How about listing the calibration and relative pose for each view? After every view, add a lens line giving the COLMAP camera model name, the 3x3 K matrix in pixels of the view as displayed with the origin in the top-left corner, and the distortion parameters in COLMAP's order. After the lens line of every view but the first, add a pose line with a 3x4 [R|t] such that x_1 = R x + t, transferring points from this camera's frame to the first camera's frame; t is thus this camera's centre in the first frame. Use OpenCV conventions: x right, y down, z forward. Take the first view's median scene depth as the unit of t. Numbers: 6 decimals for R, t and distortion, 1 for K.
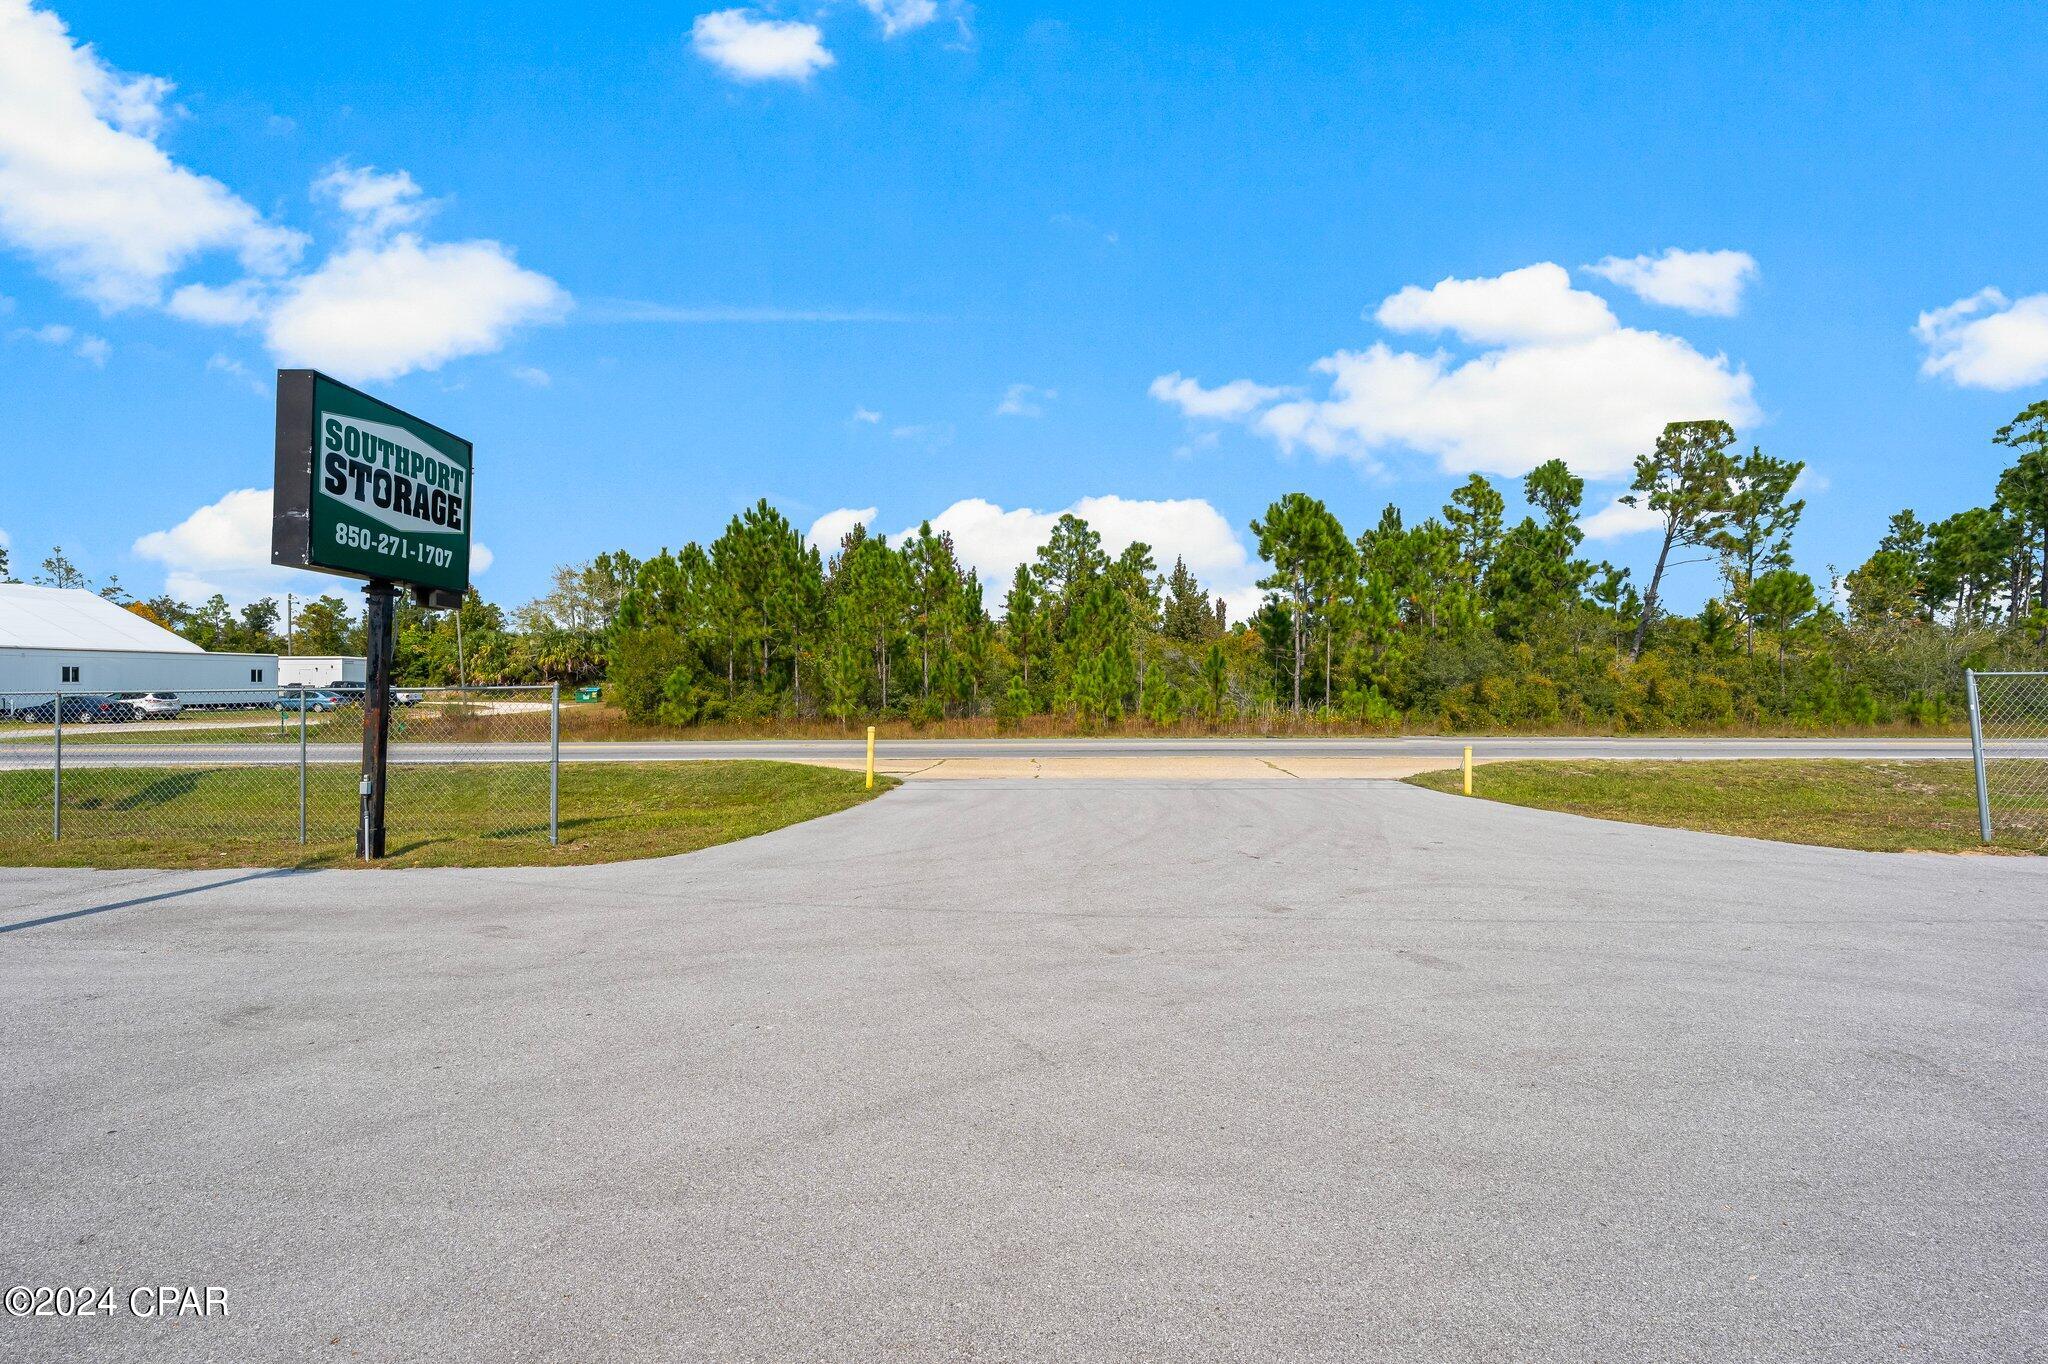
lens RADIAL K [[906.2, 0, 1024.0], [0, 906.2, 682.0], [0, 0, 1]] dist [-0.007835, -0.000027]
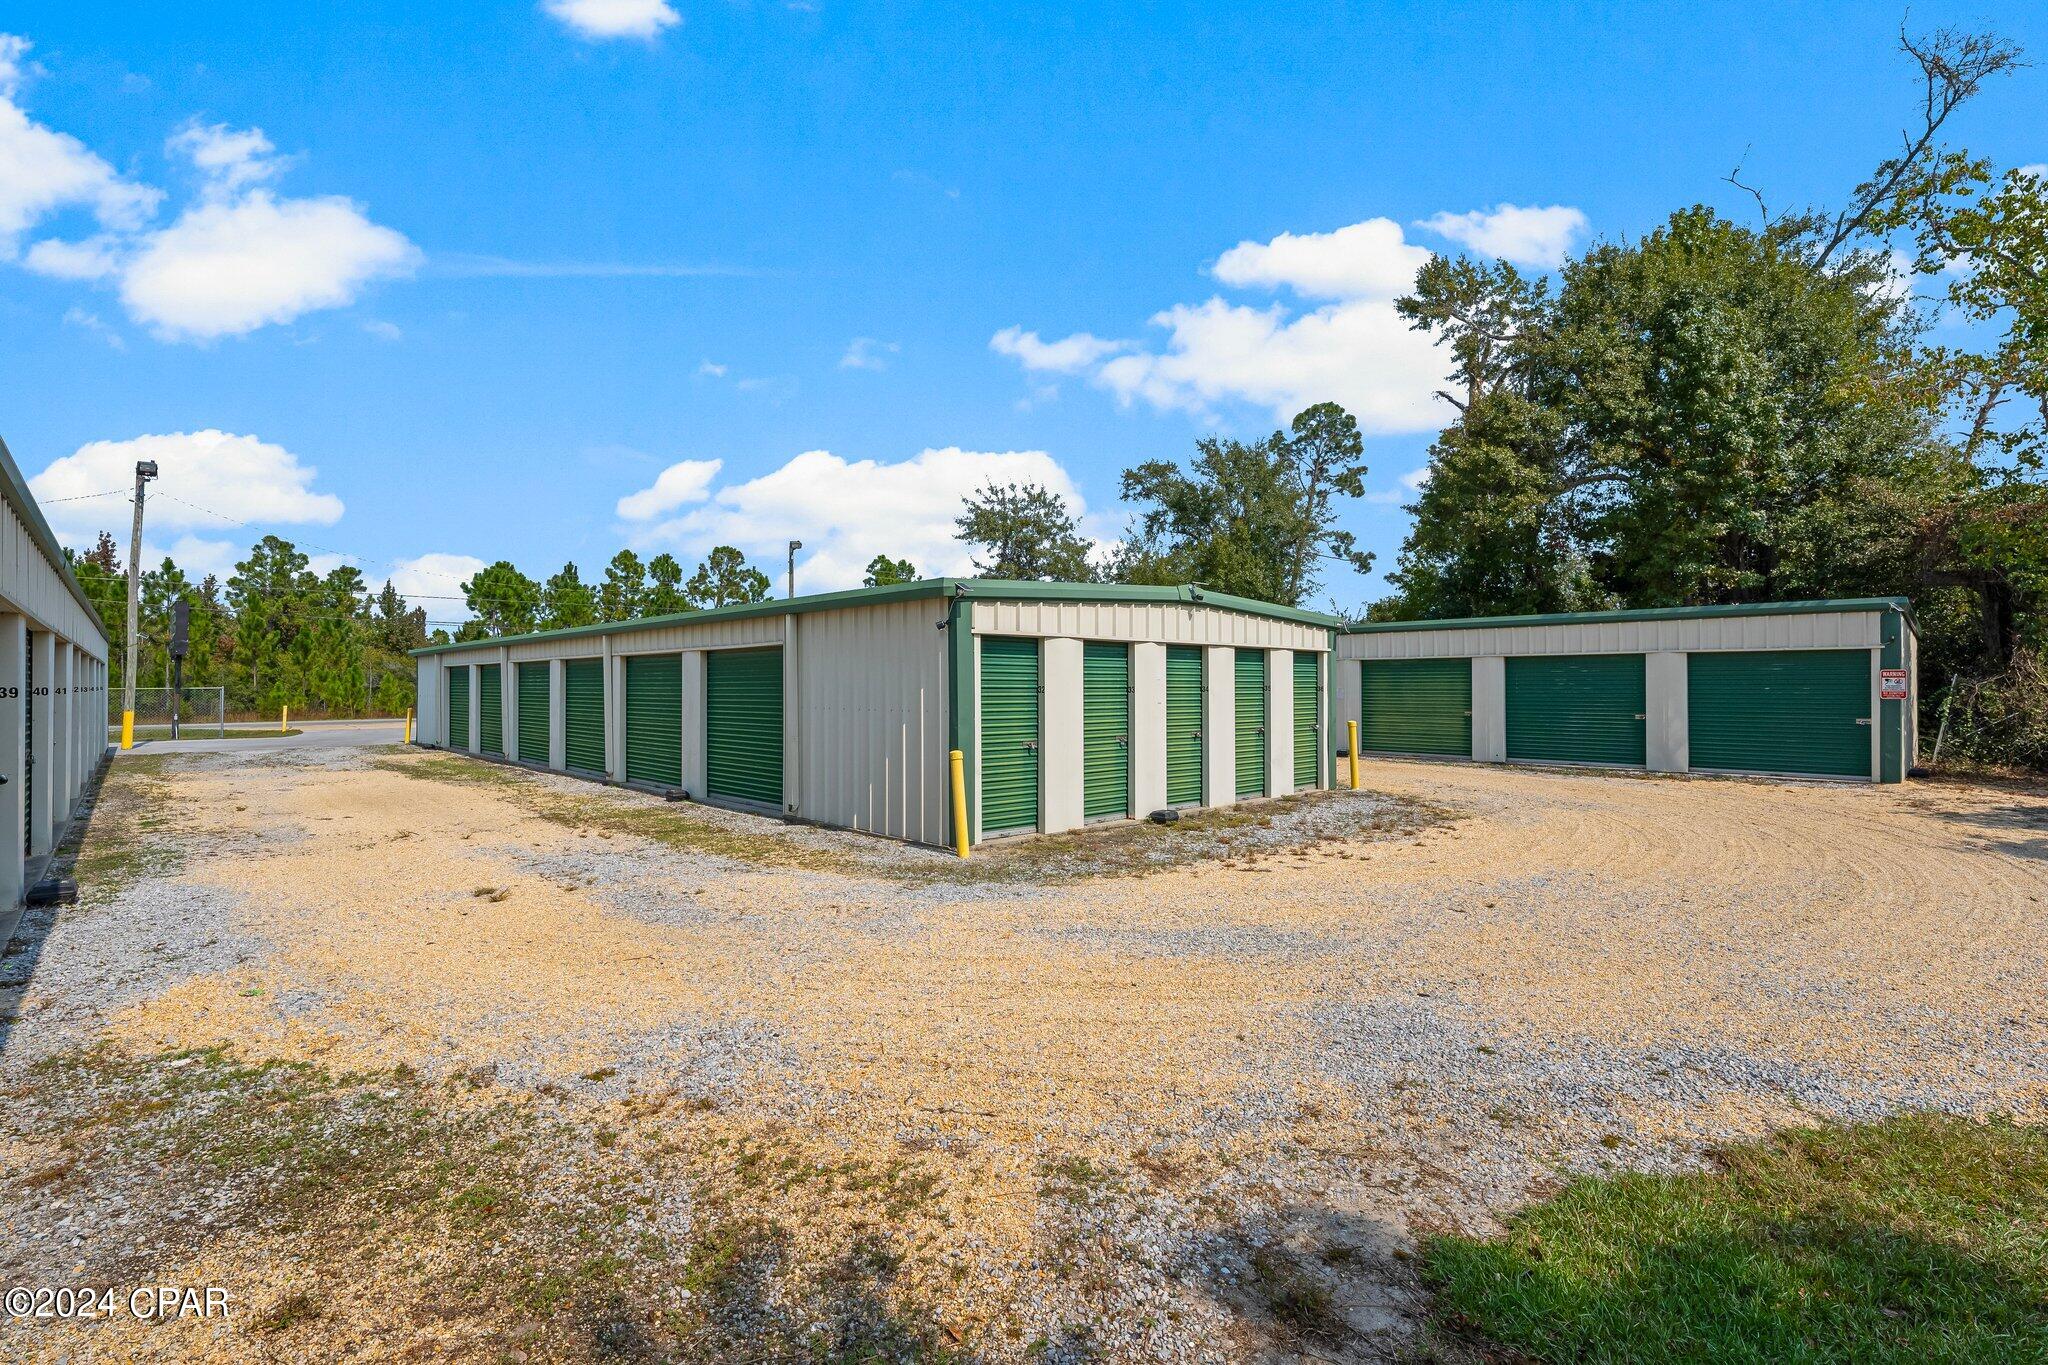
lens RADIAL K [[906.2, 0, 1024.0], [0, 906.2, 682.5], [0, 0, 1]] dist [-0.007835, -0.000027]
pose [[0.687490, 0.005199, 0.726175, -0.918460], [-0.001871, 0.999984, -0.005389, -0.002193], [-0.726192, 0.002346, 0.687488, -3.348079]]
